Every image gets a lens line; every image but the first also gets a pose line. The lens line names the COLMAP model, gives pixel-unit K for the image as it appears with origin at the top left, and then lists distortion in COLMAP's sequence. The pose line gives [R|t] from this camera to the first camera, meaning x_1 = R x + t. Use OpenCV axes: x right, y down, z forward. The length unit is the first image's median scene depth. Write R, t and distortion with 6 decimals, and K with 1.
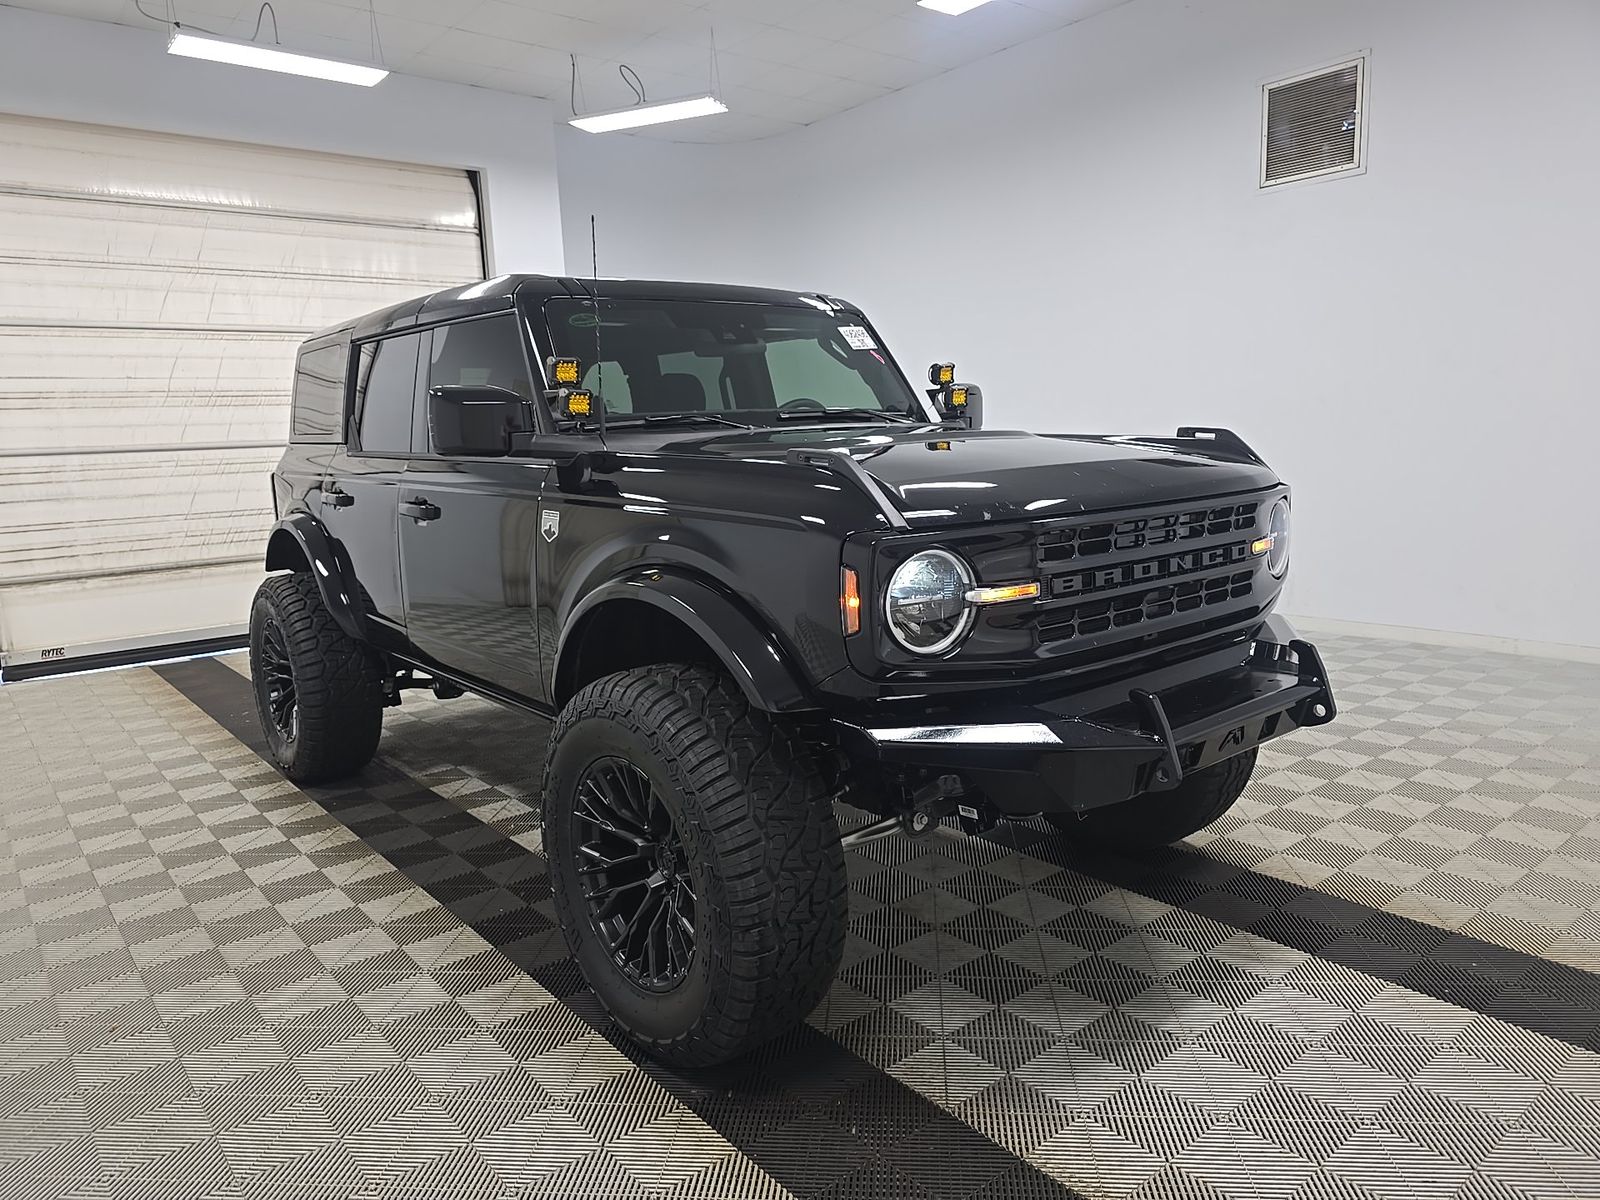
lens RADIAL K [[1093.2, 0, 800.0], [0, 1093.2, 600.0], [0, 0, 1]] dist [0.053943, -0.043963]
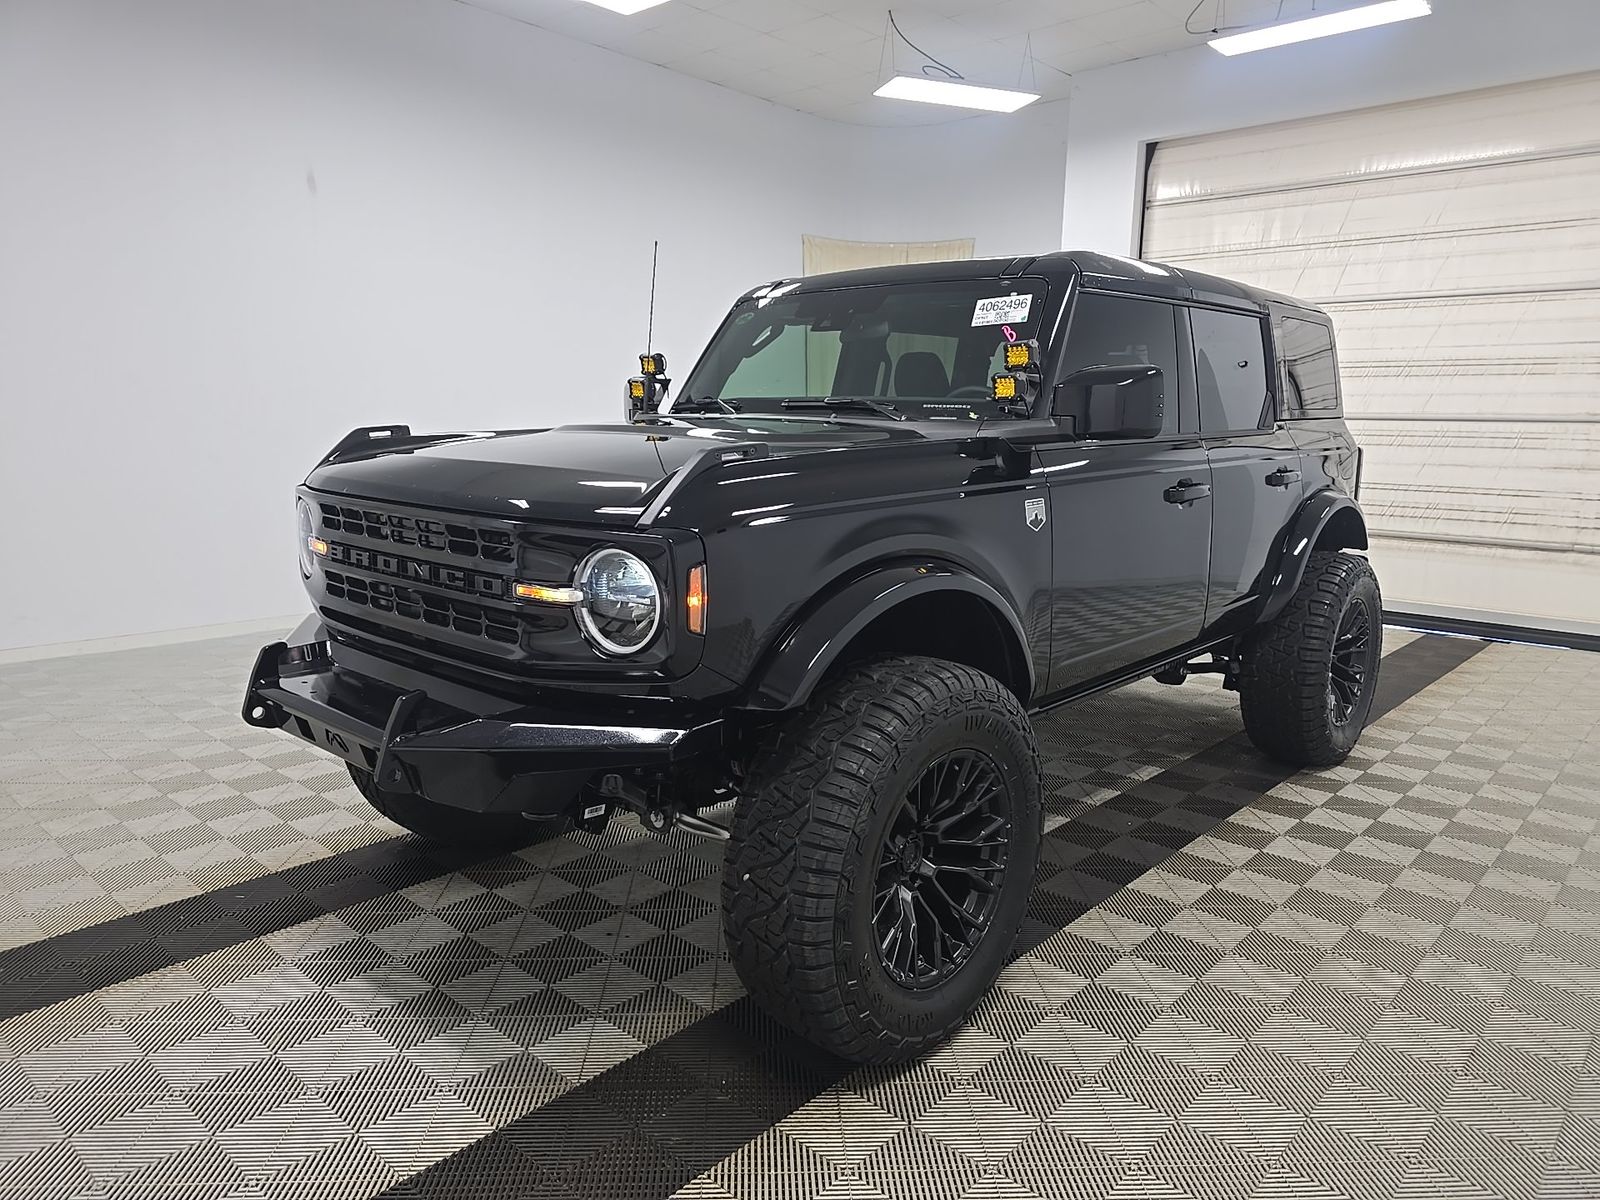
lens RADIAL K [[1093.2, 0, 800.0], [0, 1093.2, 600.0], [0, 0, 1]] dist [0.053943, -0.043963]
pose [[0.133015, 0.208868, -0.968856, 0.449143], [-0.173117, 0.967411, 0.184789, -0.082554], [0.975878, 0.143146, 0.164839, 0.394420]]
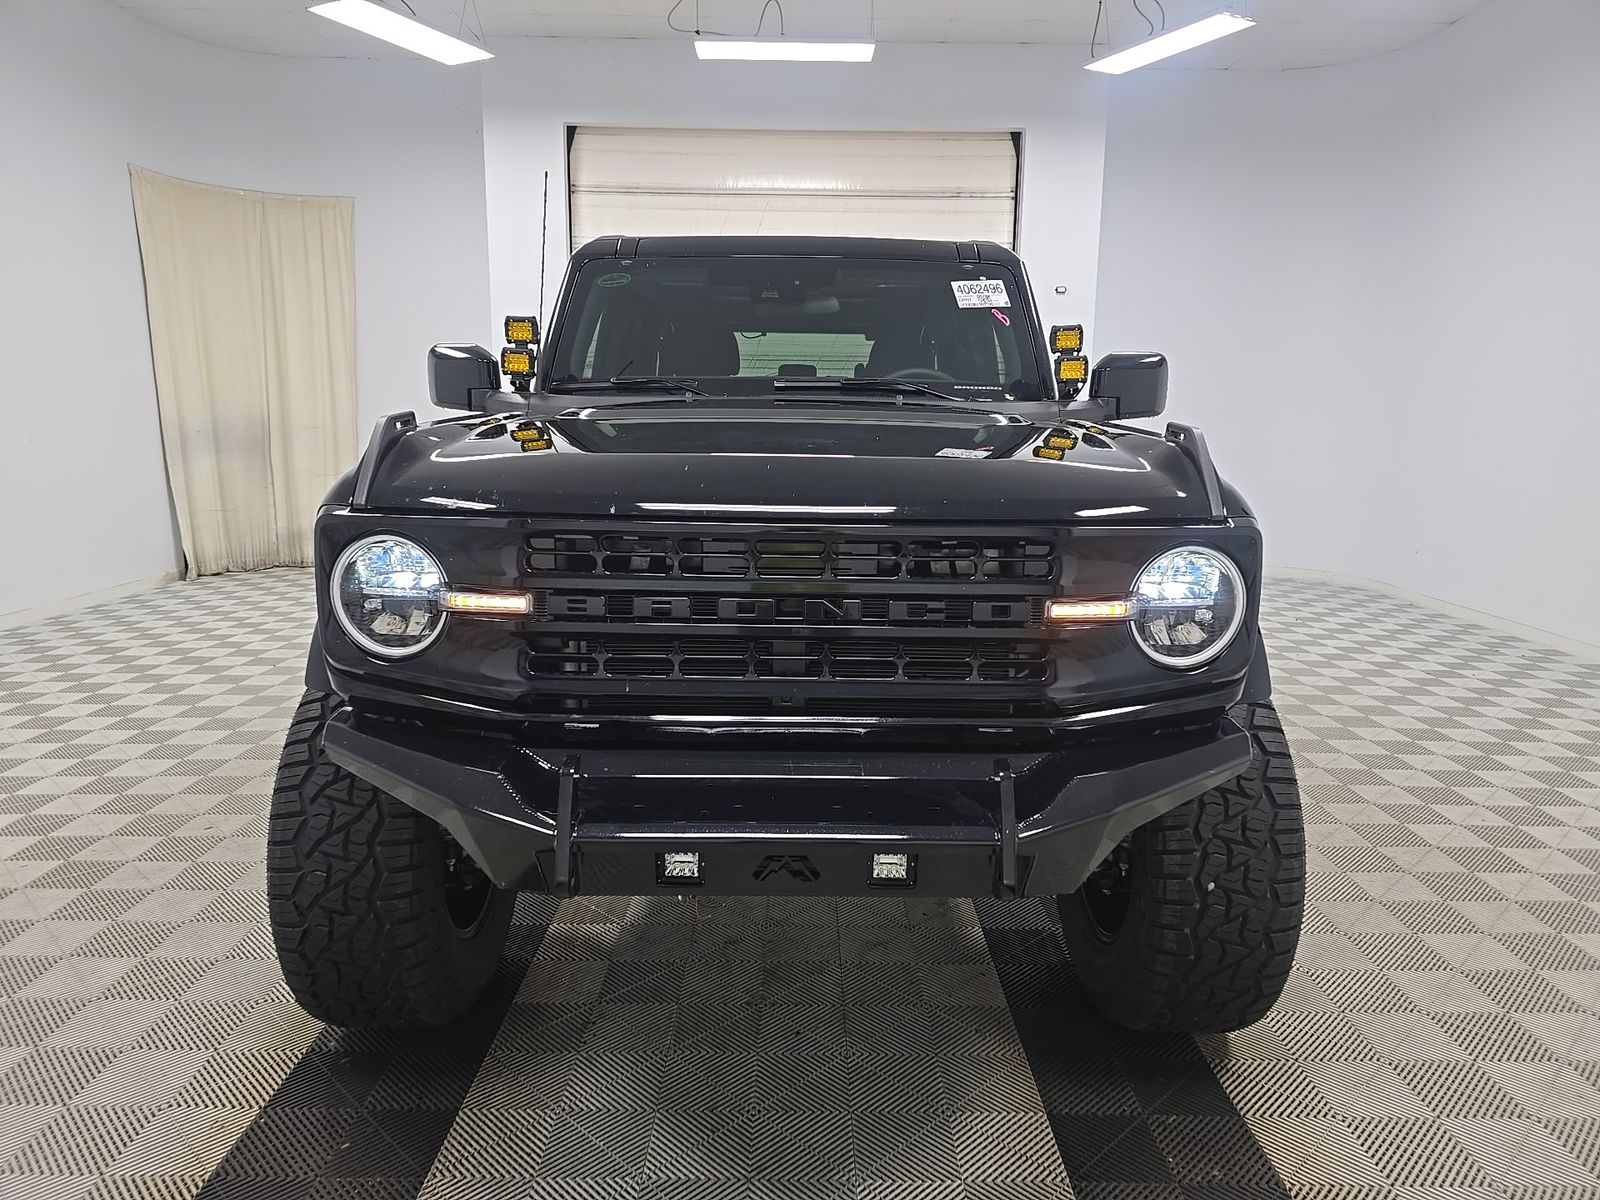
lens RADIAL K [[1093.2, 0, 800.0], [0, 1093.2, 600.0], [0, 0, 1]] dist [0.053943, -0.043963]
pose [[0.769387, 0.157120, -0.619158, 0.256487], [-0.141407, 0.987123, 0.074778, -0.029847], [0.622935, 0.030020, 0.781698, 0.148508]]
